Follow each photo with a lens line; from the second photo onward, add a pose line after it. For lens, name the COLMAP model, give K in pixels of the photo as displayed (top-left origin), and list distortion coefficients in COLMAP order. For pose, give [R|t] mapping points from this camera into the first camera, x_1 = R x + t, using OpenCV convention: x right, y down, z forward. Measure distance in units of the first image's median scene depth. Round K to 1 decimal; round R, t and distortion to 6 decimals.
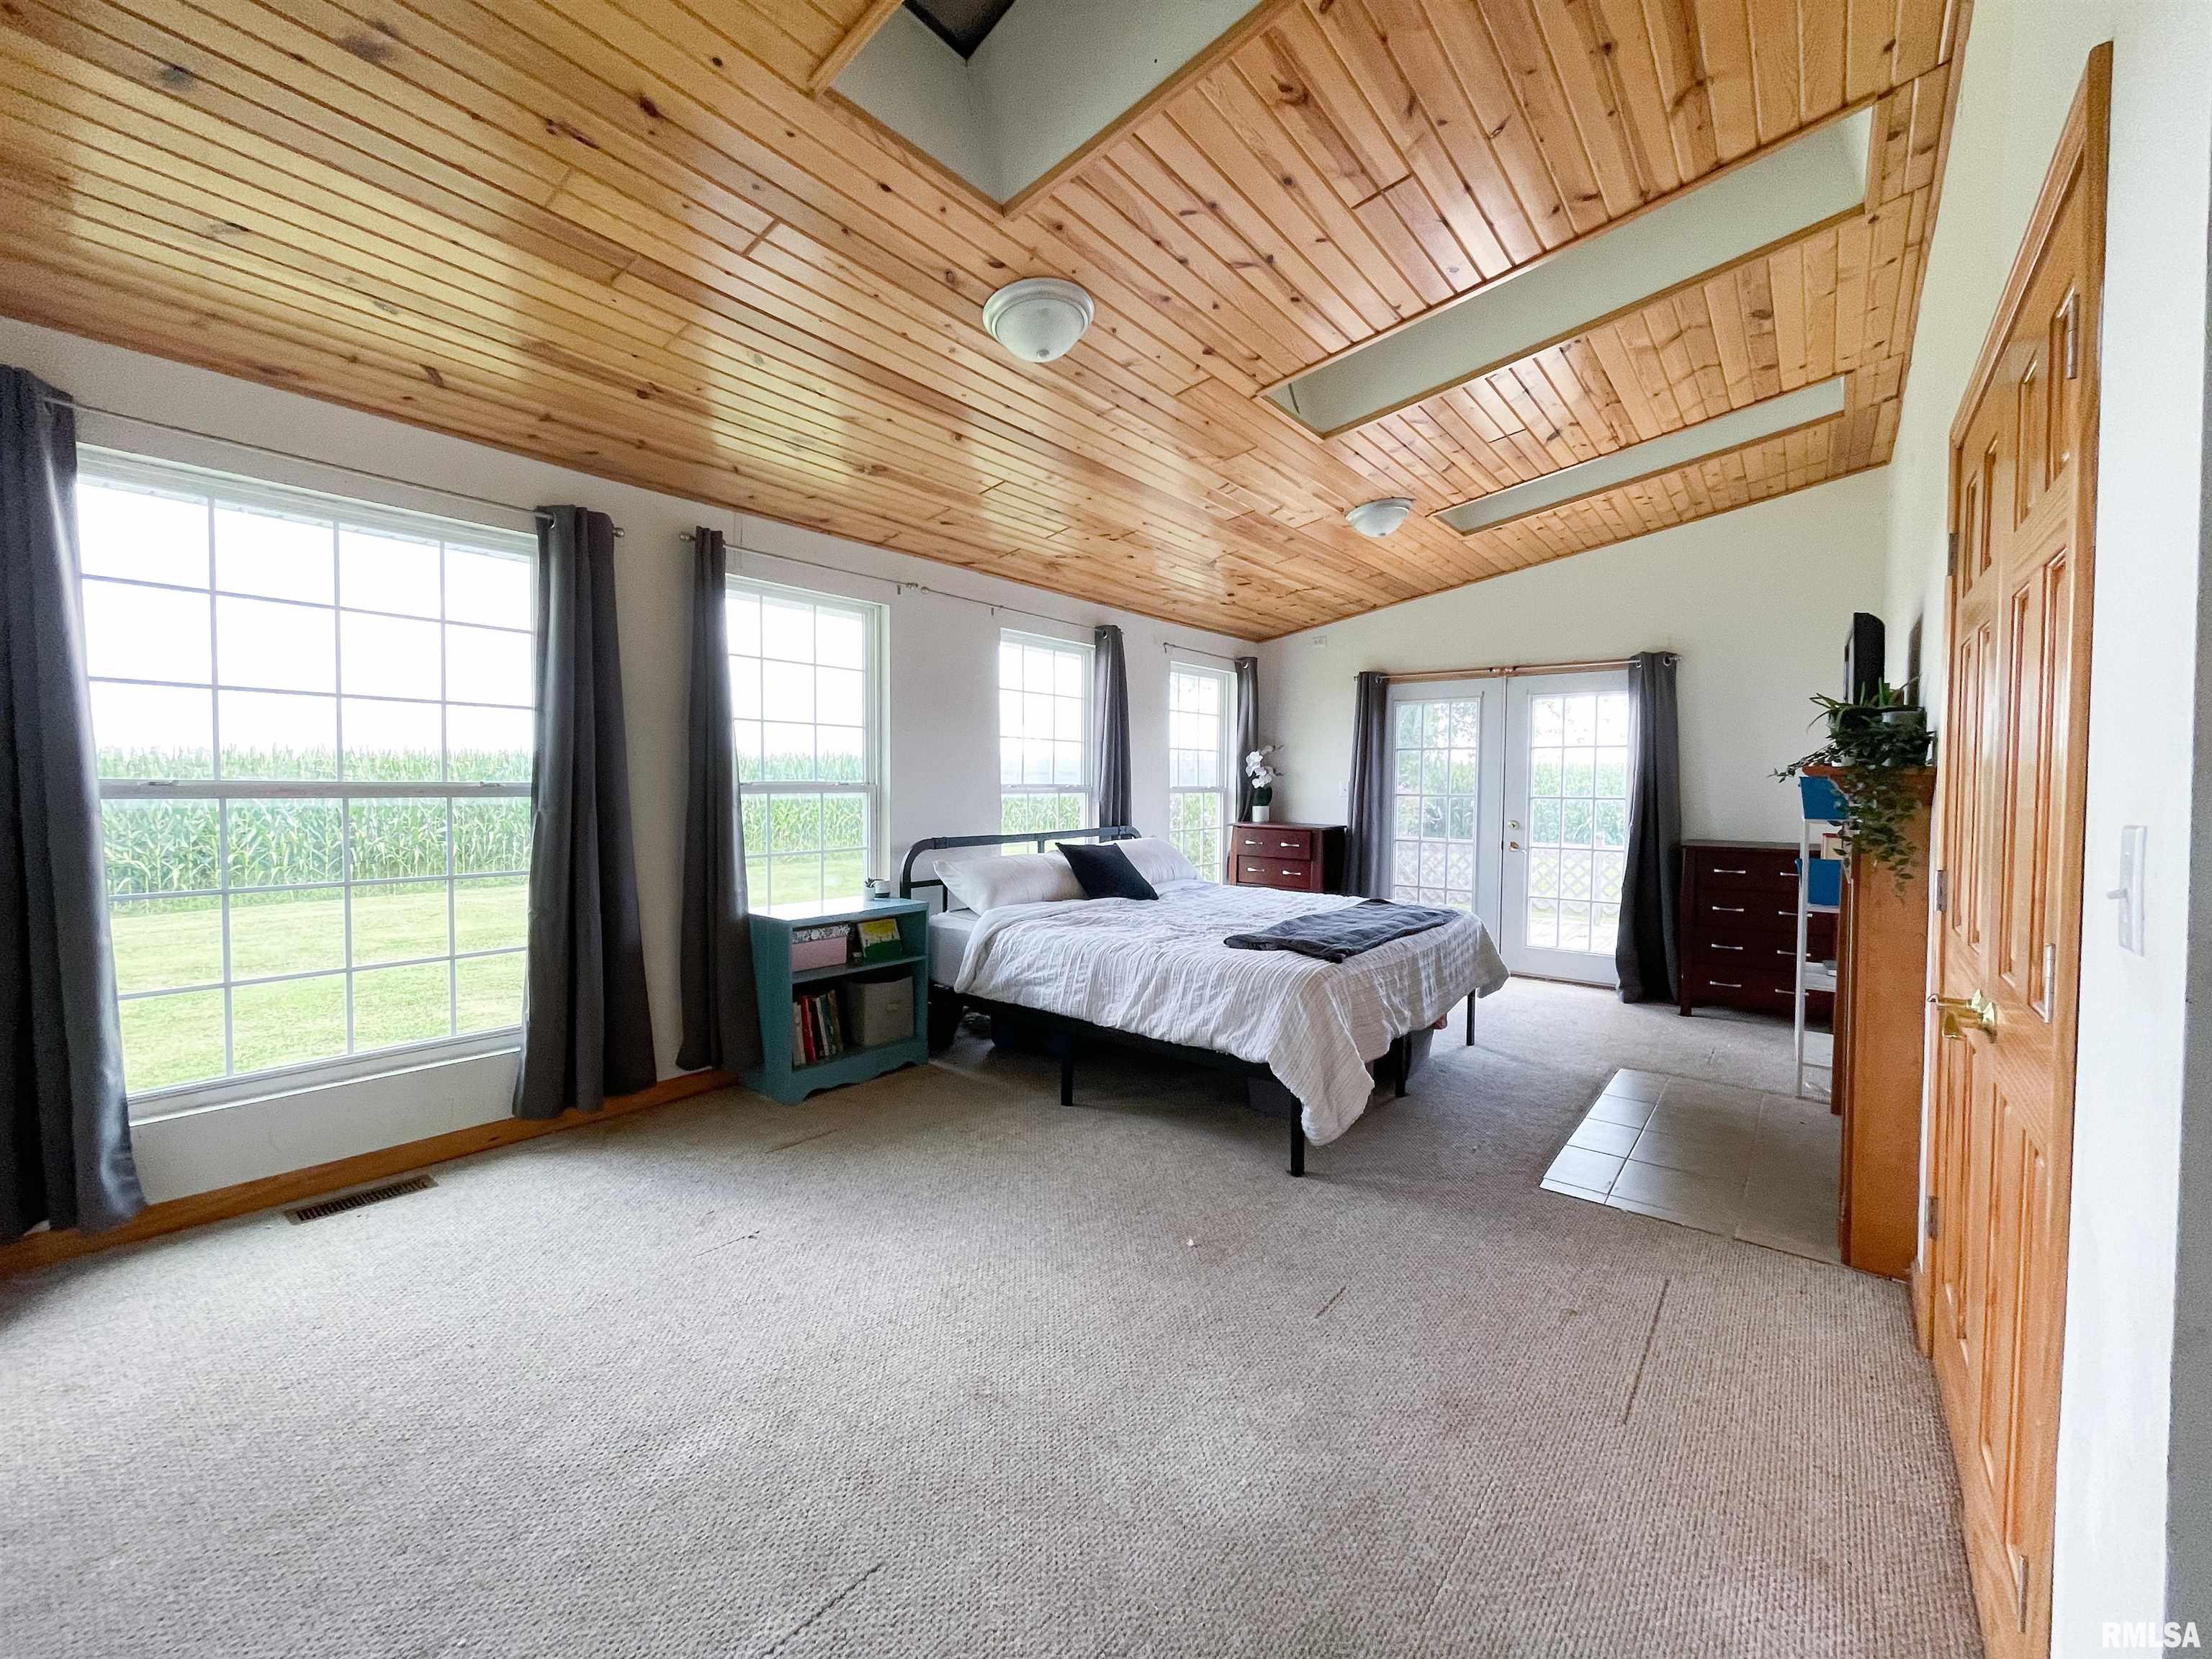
lens RADIAL K [[925.3, 0, 1091.3], [0, 925.3, 812.5], [0, 0, 1]] dist [-0.000224, 0.001410]
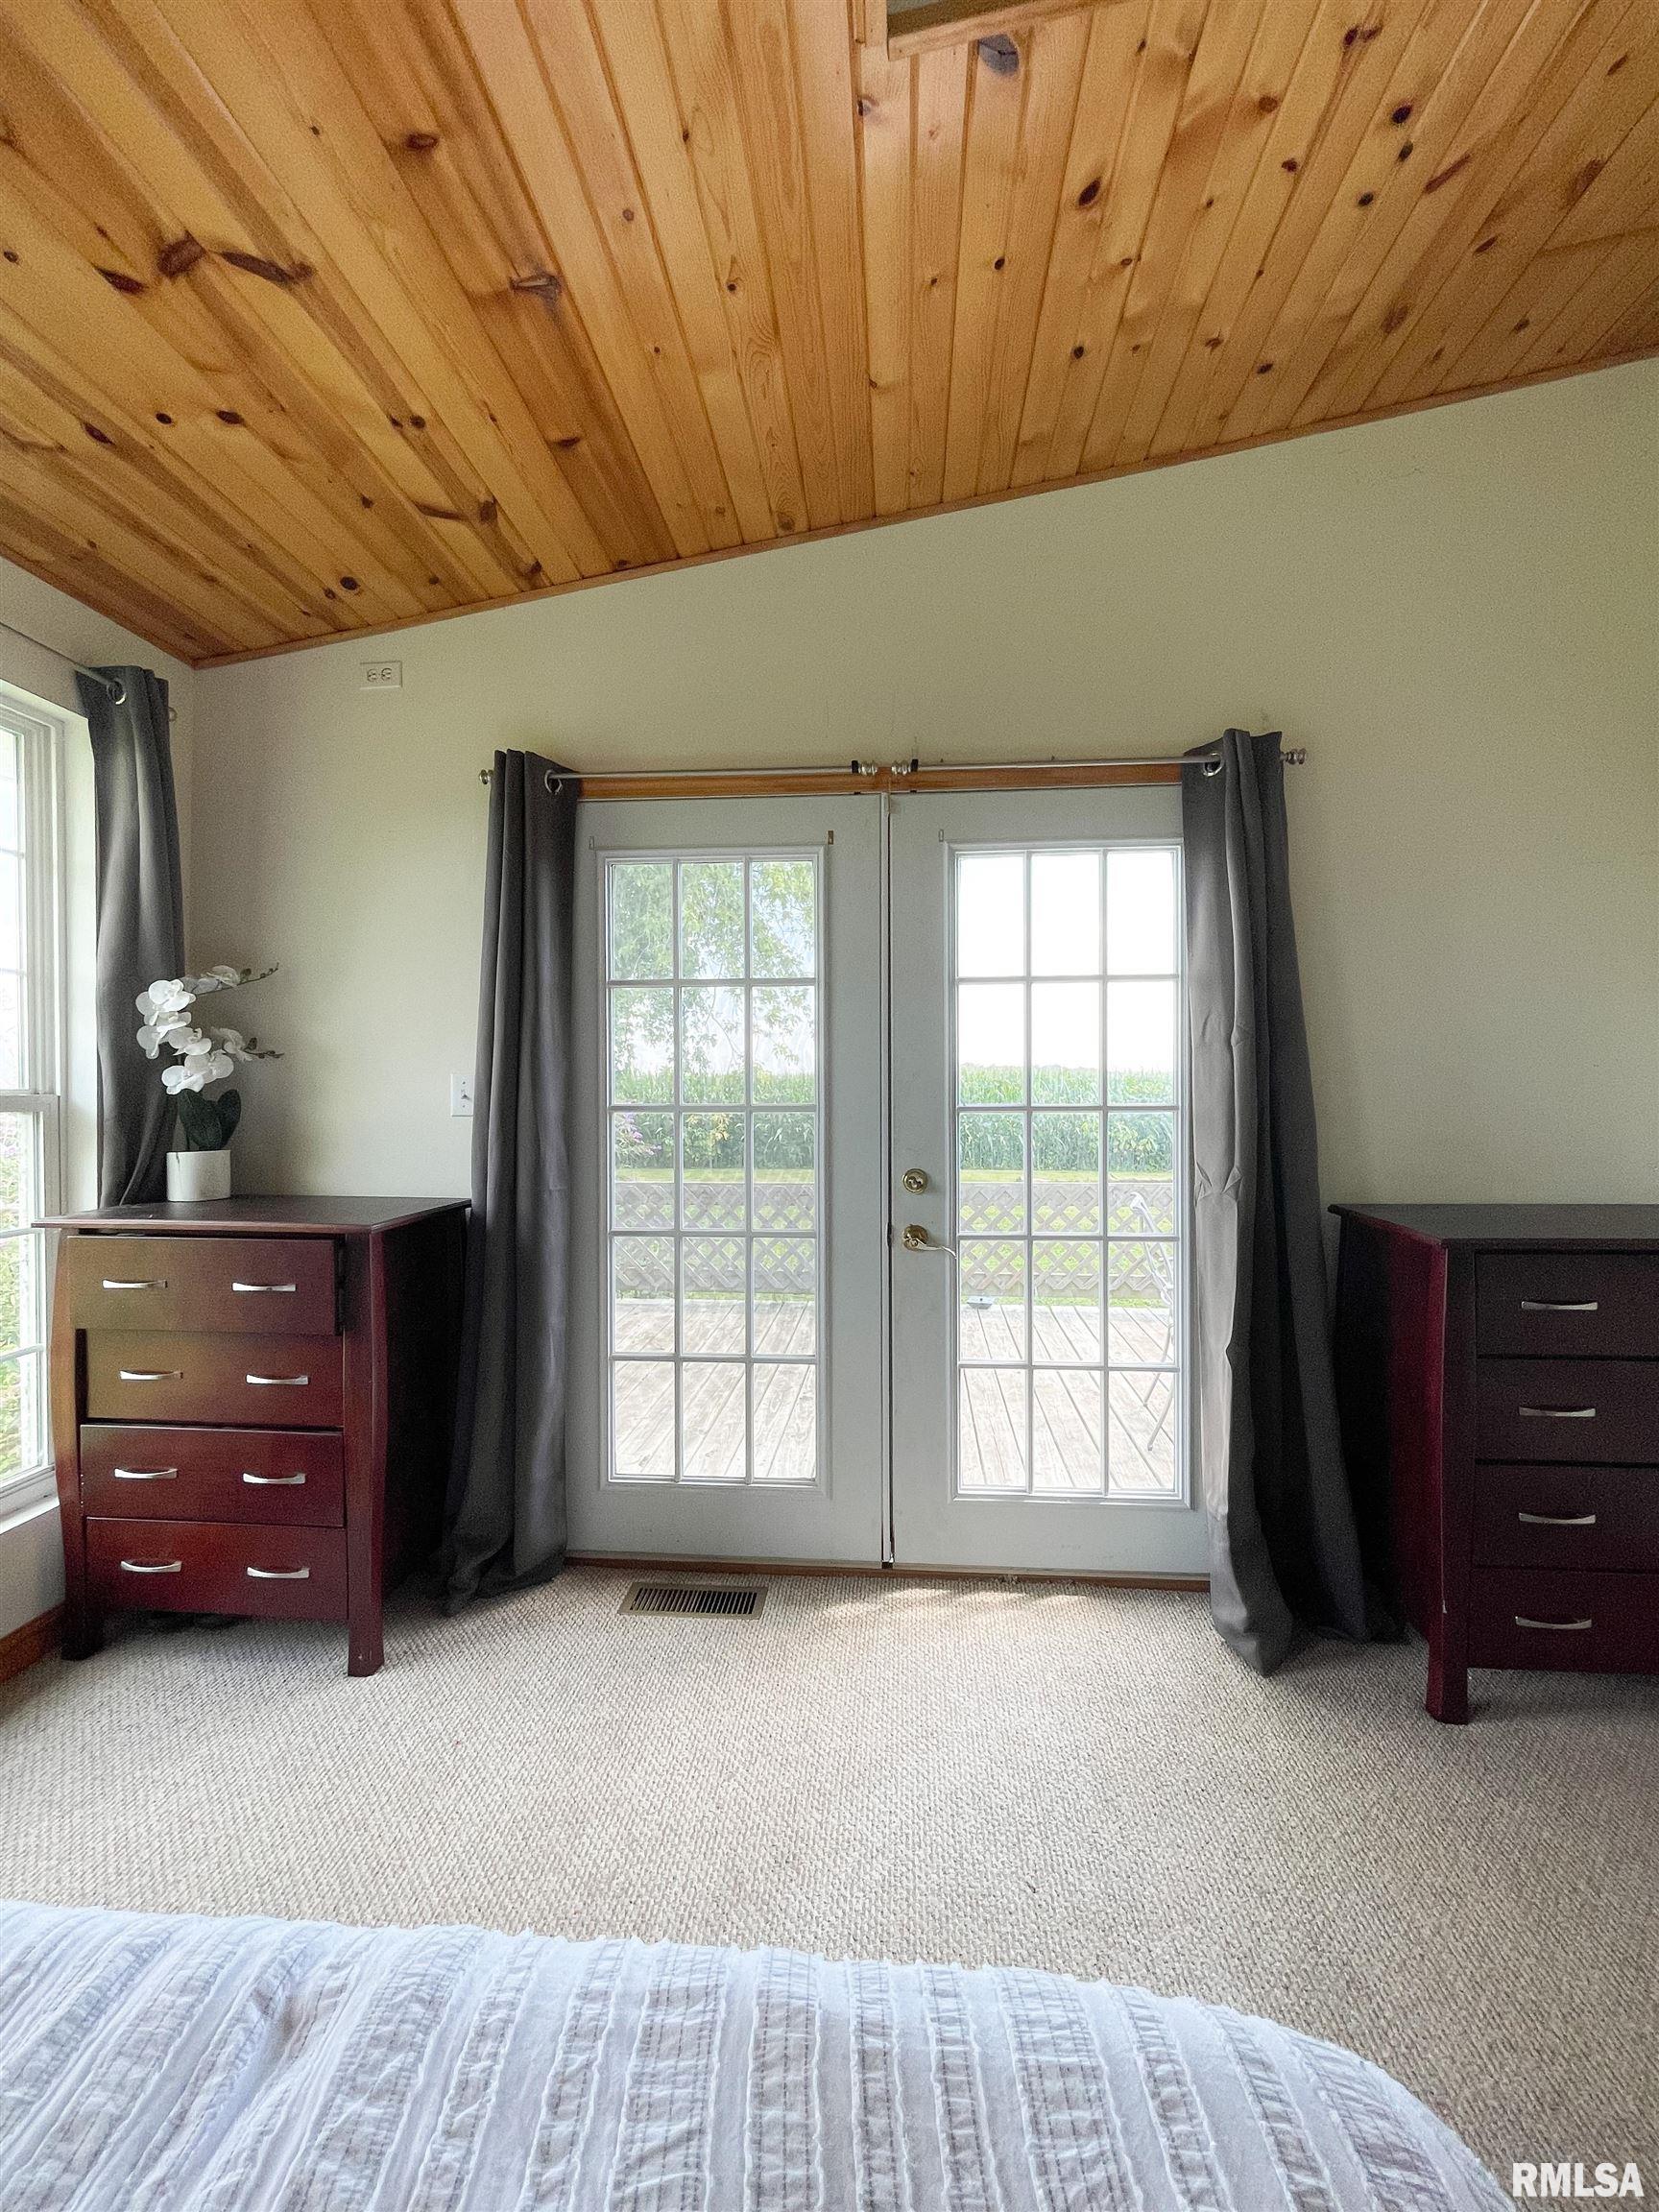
lens RADIAL K [[925.3, 0, 841.4], [0, 925.3, 1103.6], [0, 0, 1]] dist [-0.000224, 0.001410]
pose [[0.822906, -0.024916, 0.567631, 0.195443], [0.026349, 0.999637, 0.005681, -0.020299], [-0.567567, 0.010282, 0.823263, 0.641178]]
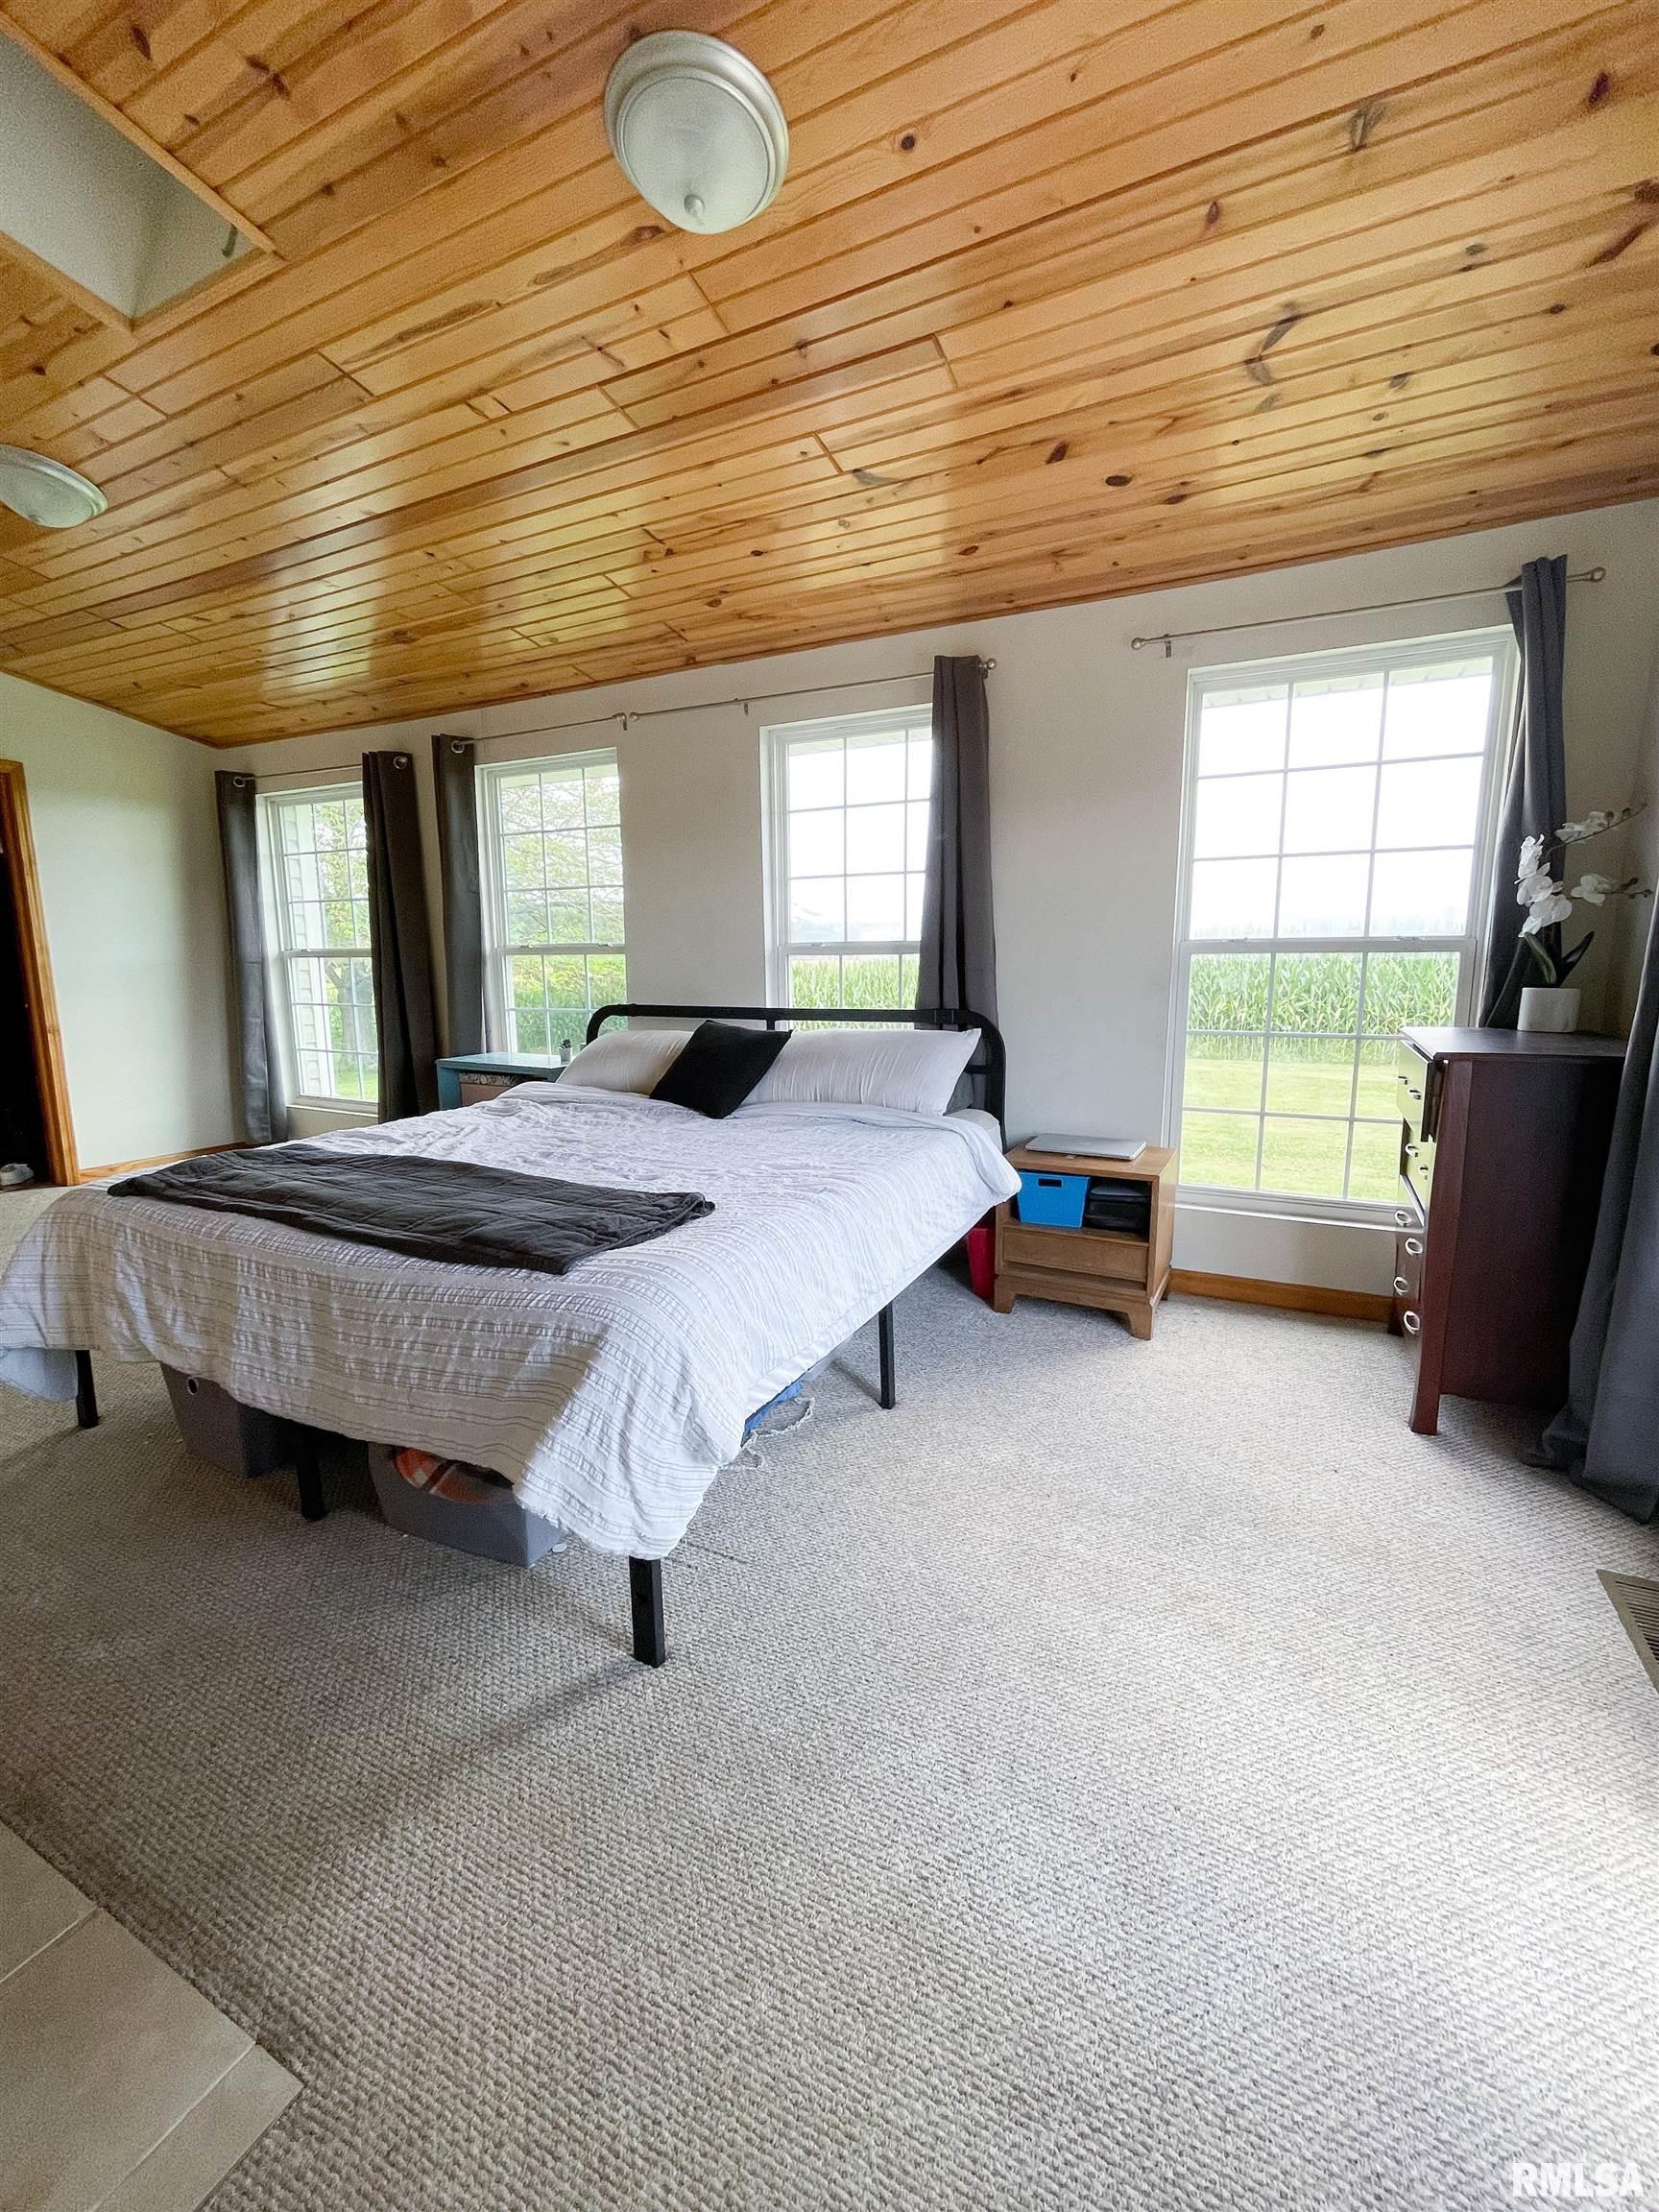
lens RADIAL K [[925.3, 0, 844.9], [0, 925.3, 1118.6], [0, 0, 1]] dist [-0.000224, 0.001410]
pose [[0.197499, 0.174105, -0.964718, 0.519804], [-0.014800, 0.984520, 0.174649, -0.016208], [0.980191, -0.020215, 0.197018, 0.692449]]
